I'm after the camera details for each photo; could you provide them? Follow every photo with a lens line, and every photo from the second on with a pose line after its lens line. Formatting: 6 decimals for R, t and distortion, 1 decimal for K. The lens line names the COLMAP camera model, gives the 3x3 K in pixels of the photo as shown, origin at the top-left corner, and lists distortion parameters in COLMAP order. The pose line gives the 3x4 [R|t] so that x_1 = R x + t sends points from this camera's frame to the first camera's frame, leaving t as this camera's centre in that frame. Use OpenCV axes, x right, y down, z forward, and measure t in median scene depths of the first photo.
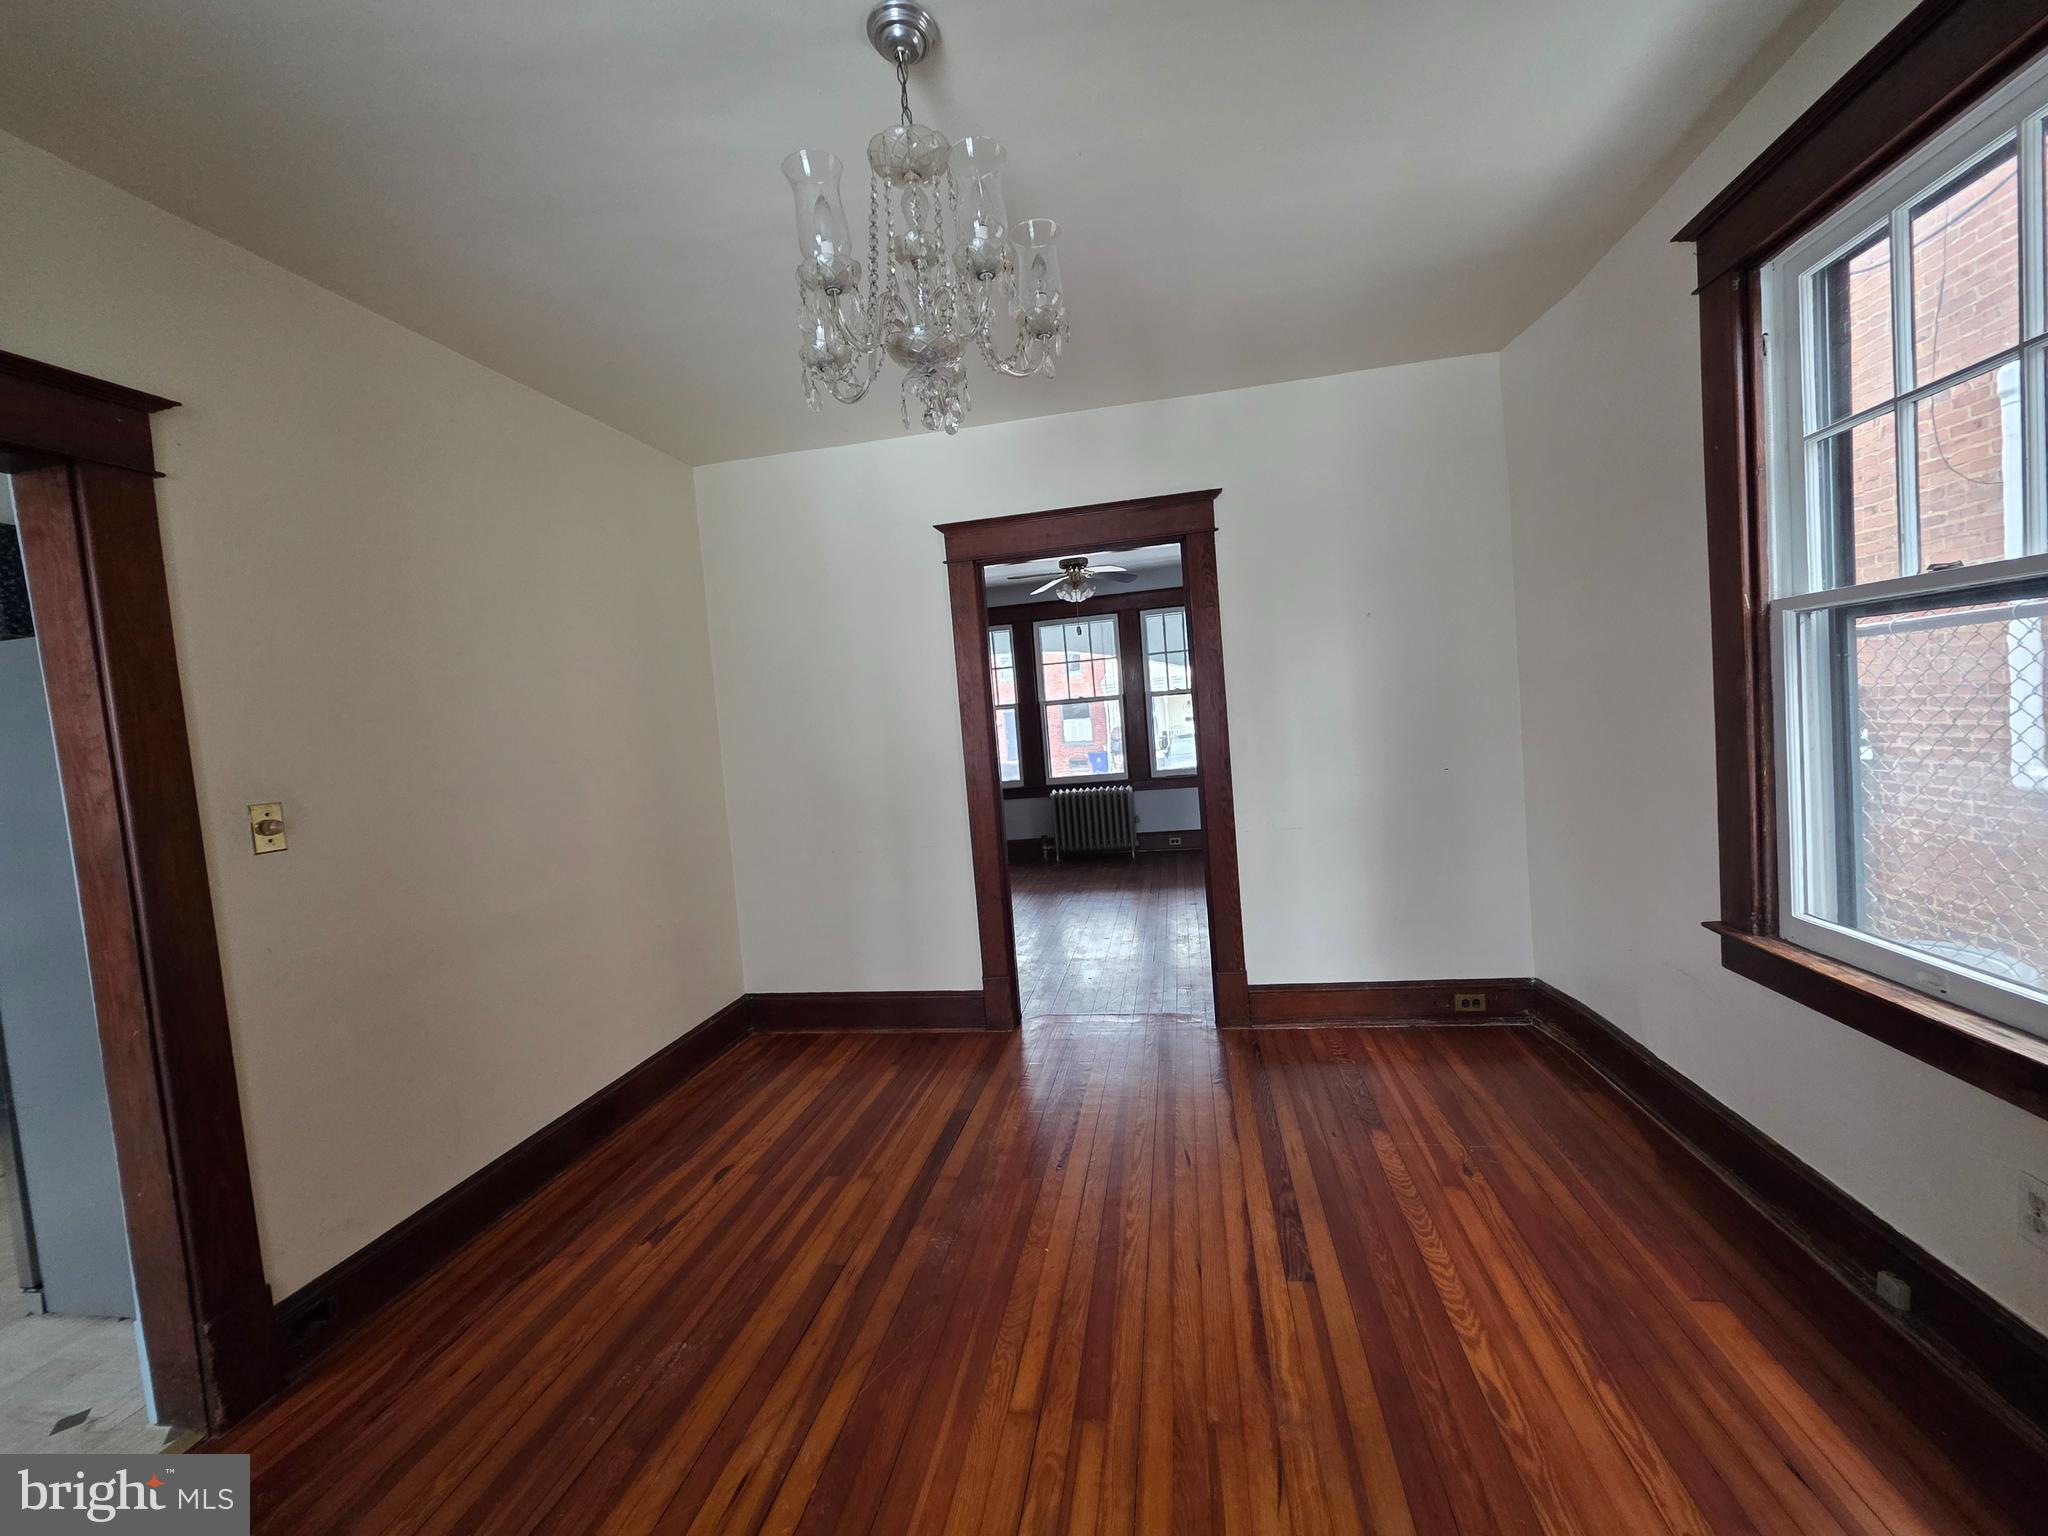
lens RADIAL K [[819.3, 0, 1020.9], [0, 819.3, 753.0], [0, 0, 1]] dist [0.000051, -0.000065]
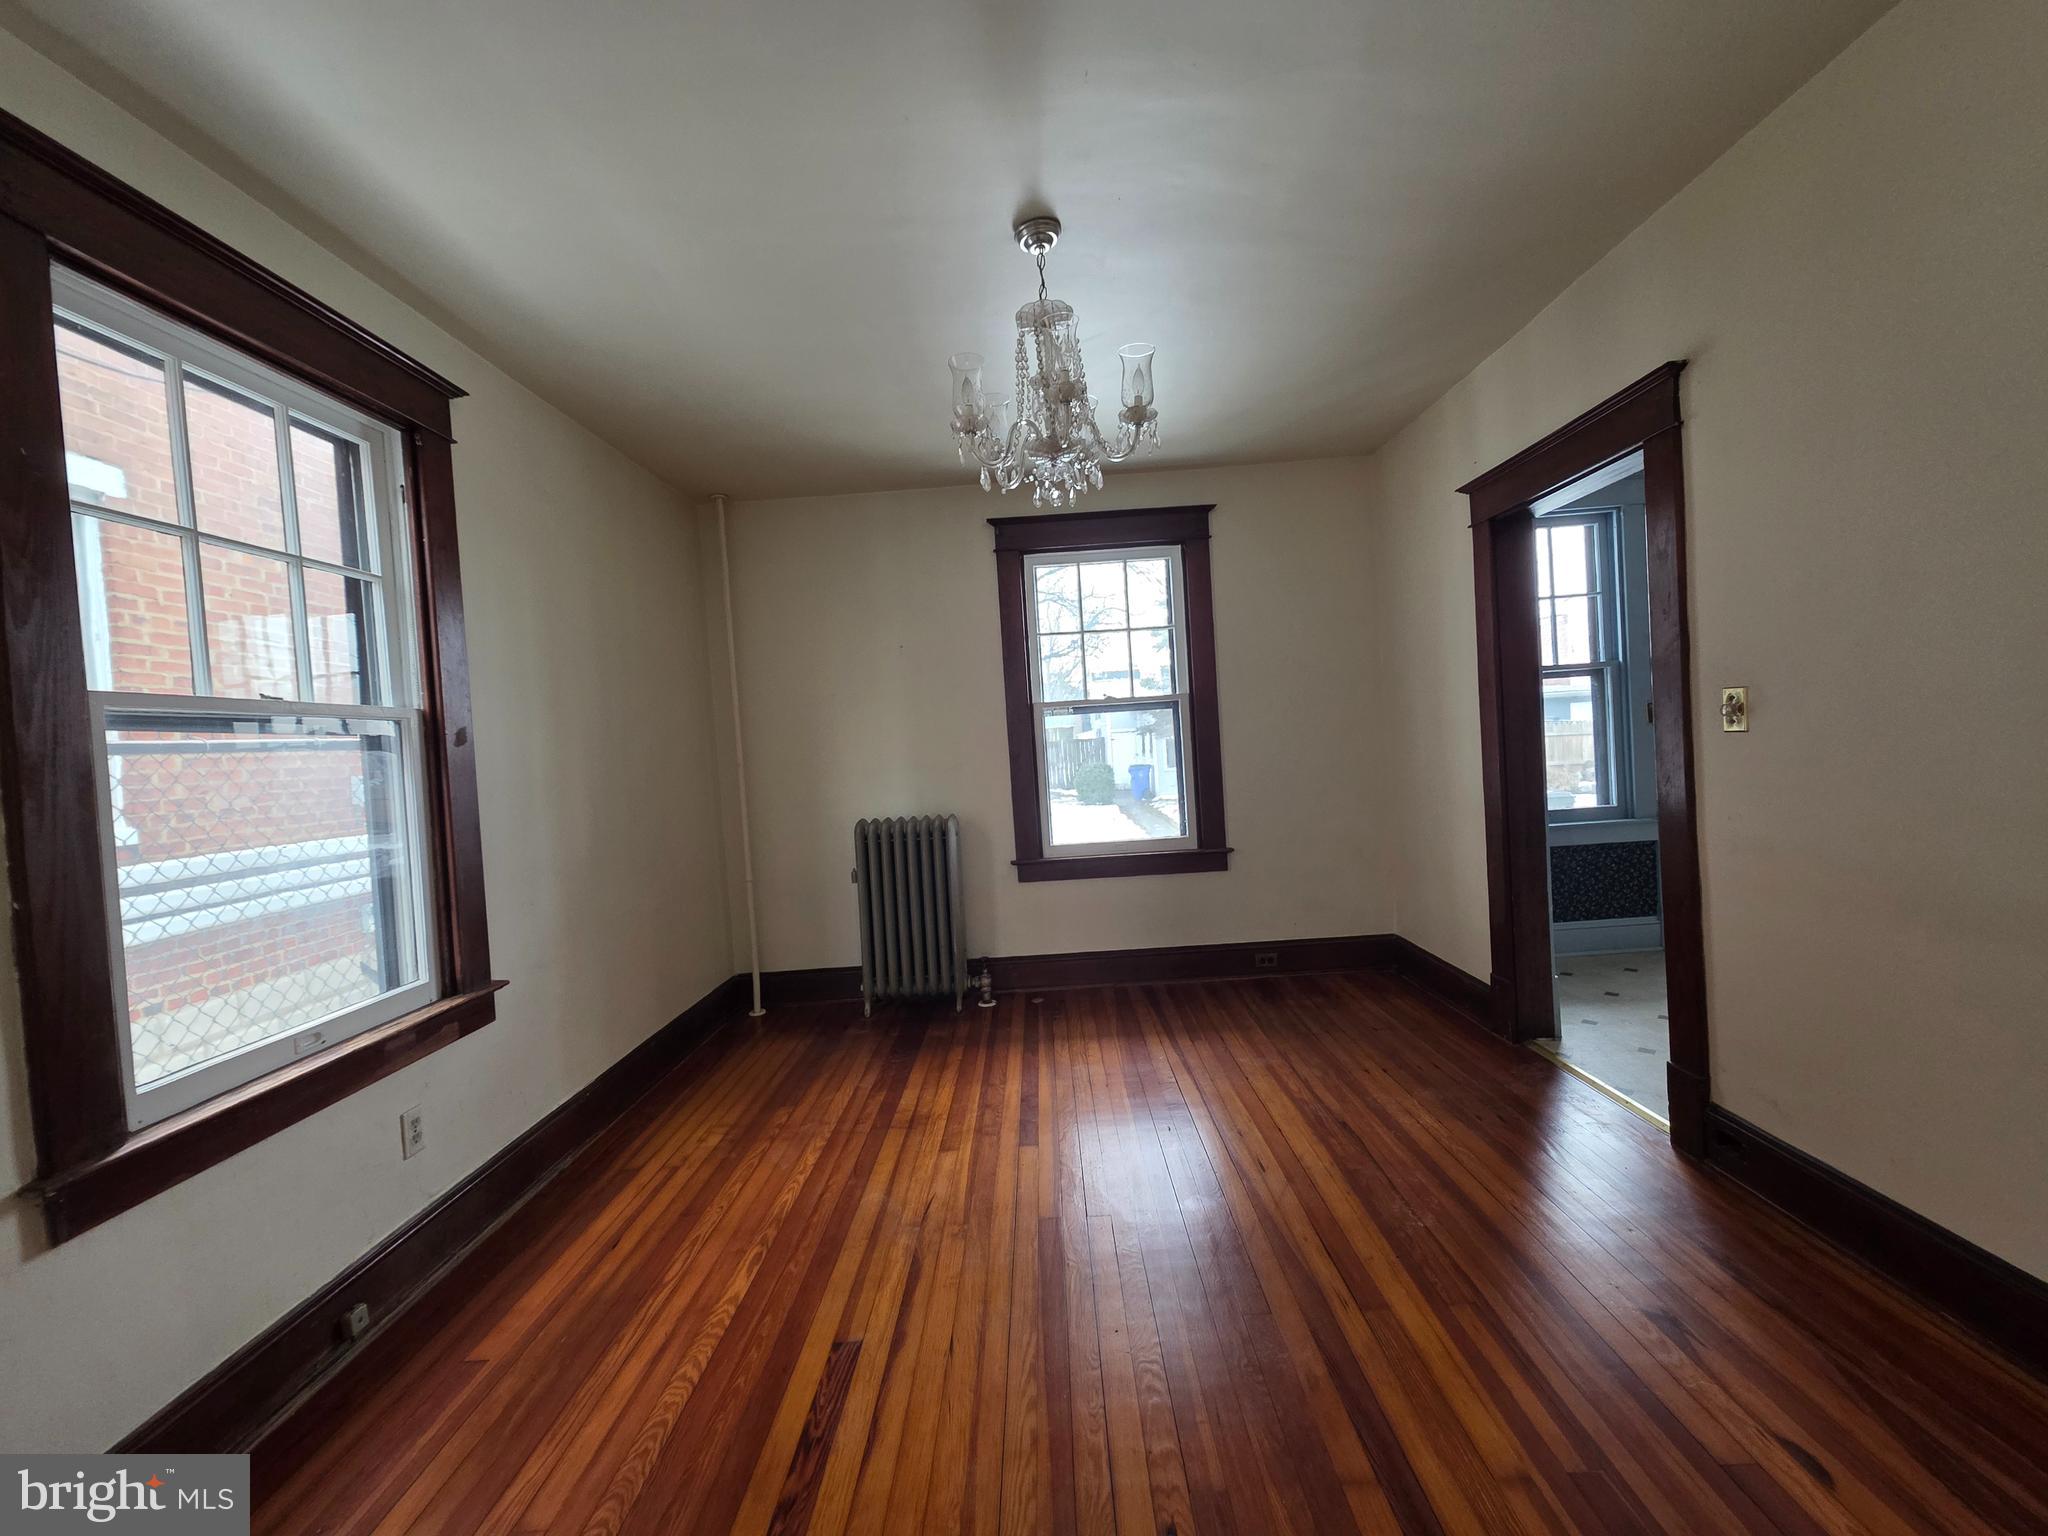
lens RADIAL K [[819.3, 0, 1020.9], [0, 819.3, 753.0], [0, 0, 1]] dist [0.000051, -0.000065]
pose [[-0.975169, 0.150641, -0.162337, 0.196600], [0.141412, 0.987678, 0.067048, -0.058217], [0.170437, 0.042427, -0.984455, 1.912647]]
